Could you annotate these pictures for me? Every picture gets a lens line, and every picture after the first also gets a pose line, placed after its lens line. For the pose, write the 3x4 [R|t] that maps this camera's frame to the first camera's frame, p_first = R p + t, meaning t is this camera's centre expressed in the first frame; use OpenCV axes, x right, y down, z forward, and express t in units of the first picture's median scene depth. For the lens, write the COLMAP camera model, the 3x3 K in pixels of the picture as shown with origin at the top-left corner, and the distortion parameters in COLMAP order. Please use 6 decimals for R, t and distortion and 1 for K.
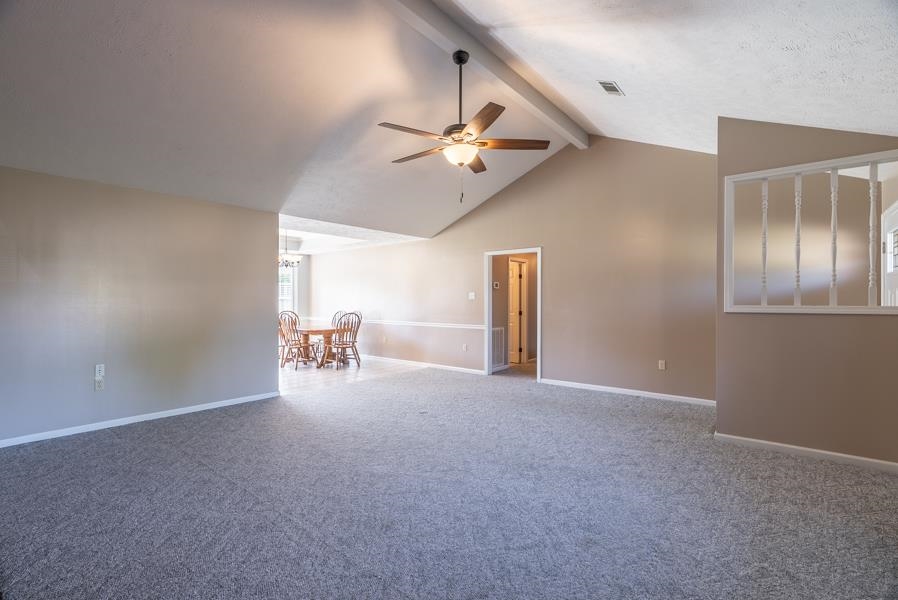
lens RADIAL K [[410.7, 0, 445.0], [0, 410.7, 299.2], [0, 0, 1]] dist [-0.009647, 0.002179]
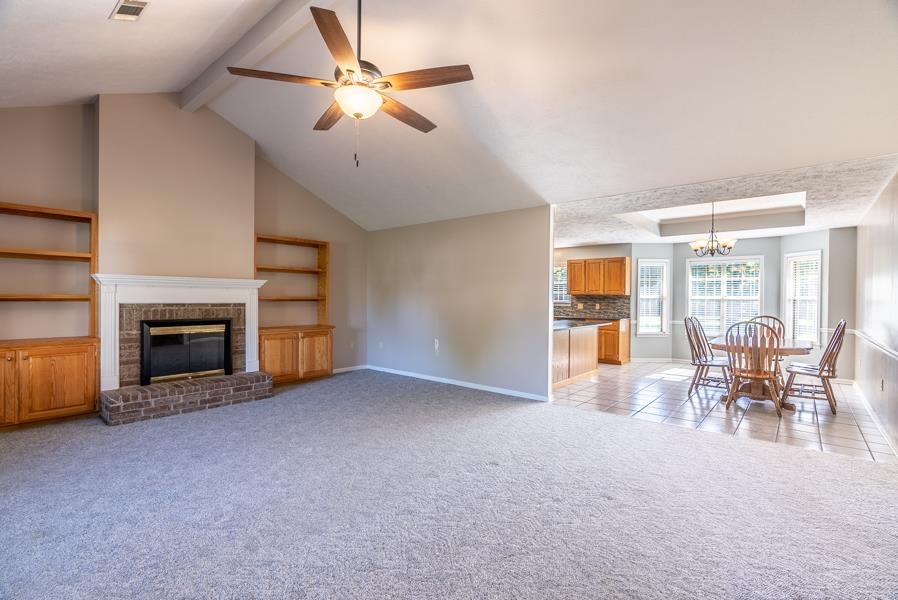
lens RADIAL K [[410.7, 0, 451.7], [0, 410.7, 297.5], [0, 0, 1]] dist [-0.009647, 0.002179]
pose [[0.001424, 0.000289, -0.999999, 0.717708], [-0.007630, 0.999971, 0.000278, 0.000601], [0.999970, 0.007629, 0.001427, 1.057685]]
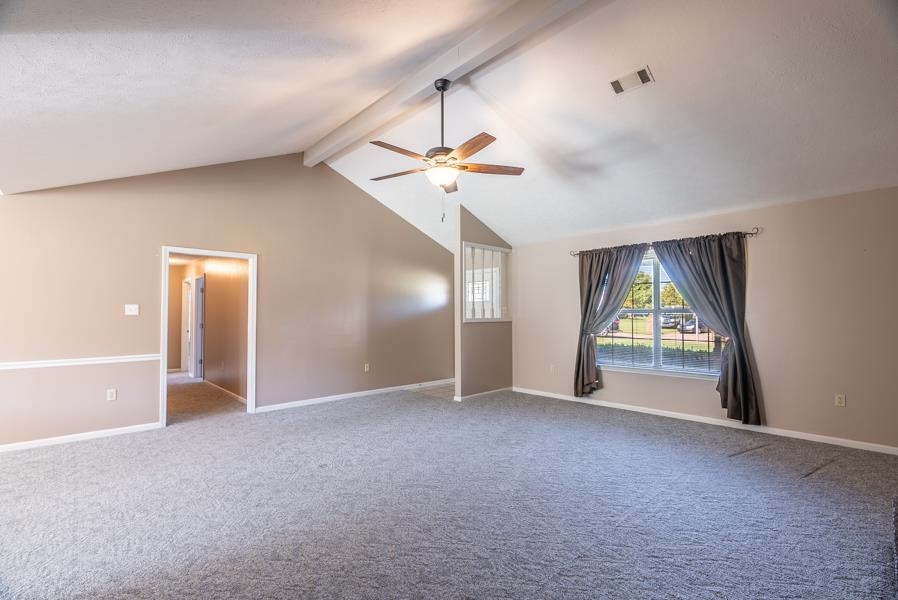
lens RADIAL K [[410.7, 0, 447.5], [0, 410.7, 304.9], [0, 0, 1]] dist [-0.009647, 0.002179]
pose [[0.129452, 0.022378, 0.991333, -0.884500], [0.001528, 0.999740, -0.022767, -0.002018], [-0.991585, 0.004462, 0.129384, 0.769489]]
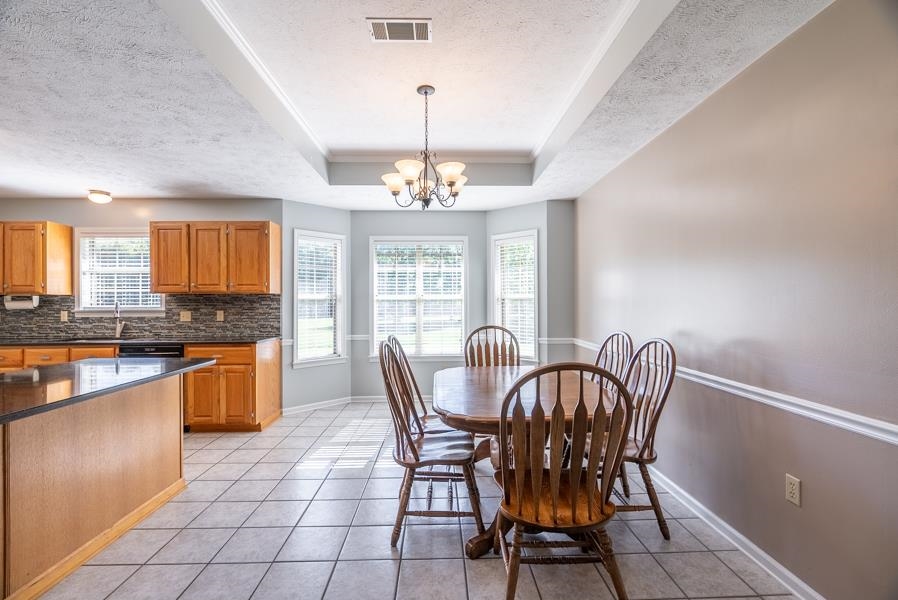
lens RADIAL K [[410.7, 0, 452.2], [0, 410.7, 301.8], [0, 0, 1]] dist [-0.009647, 0.002179]
pose [[0.672061, -0.001487, -0.740495, -0.235443], [0.005394, 0.999981, 0.002888, 0.003896], [0.740476, -0.005935, 0.672056, 1.574732]]
